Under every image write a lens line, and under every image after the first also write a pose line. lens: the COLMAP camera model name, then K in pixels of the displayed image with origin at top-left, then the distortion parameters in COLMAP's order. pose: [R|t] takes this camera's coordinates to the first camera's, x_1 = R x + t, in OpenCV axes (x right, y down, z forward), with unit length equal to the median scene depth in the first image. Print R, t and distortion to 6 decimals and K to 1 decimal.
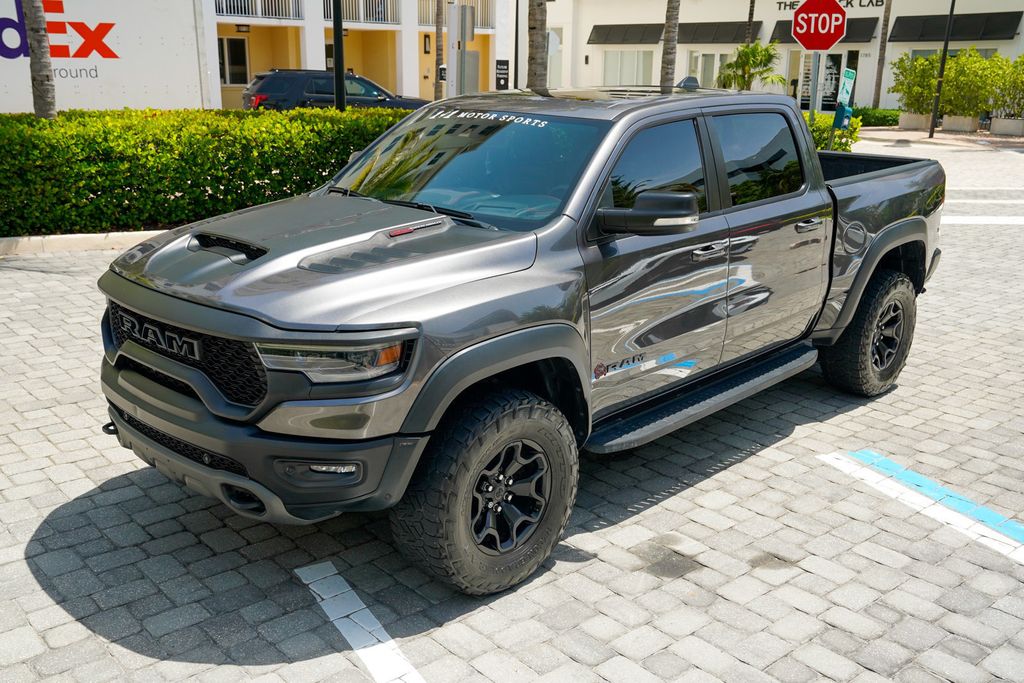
lens RADIAL K [[979.7, 0, 512.7], [0, 979.7, 349.7], [0, 0, 1]] dist [-0.007612, 0.106731]
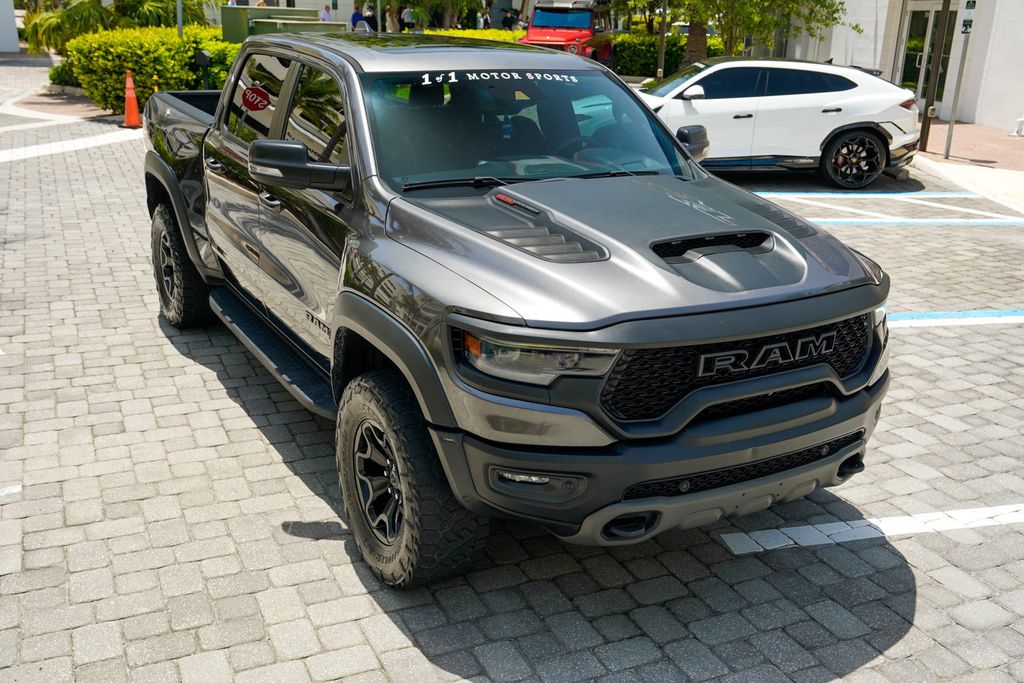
lens RADIAL K [[1007.2, 0, 511.4], [0, 1007.2, 354.1], [0, 0, 1]] dist [-0.009563, 0.130016]
pose [[0.285270, -0.320248, 0.903362, -1.045451], [0.247850, 0.935116, 0.253237, -0.251832], [-0.925846, 0.151657, 0.346134, 0.765221]]
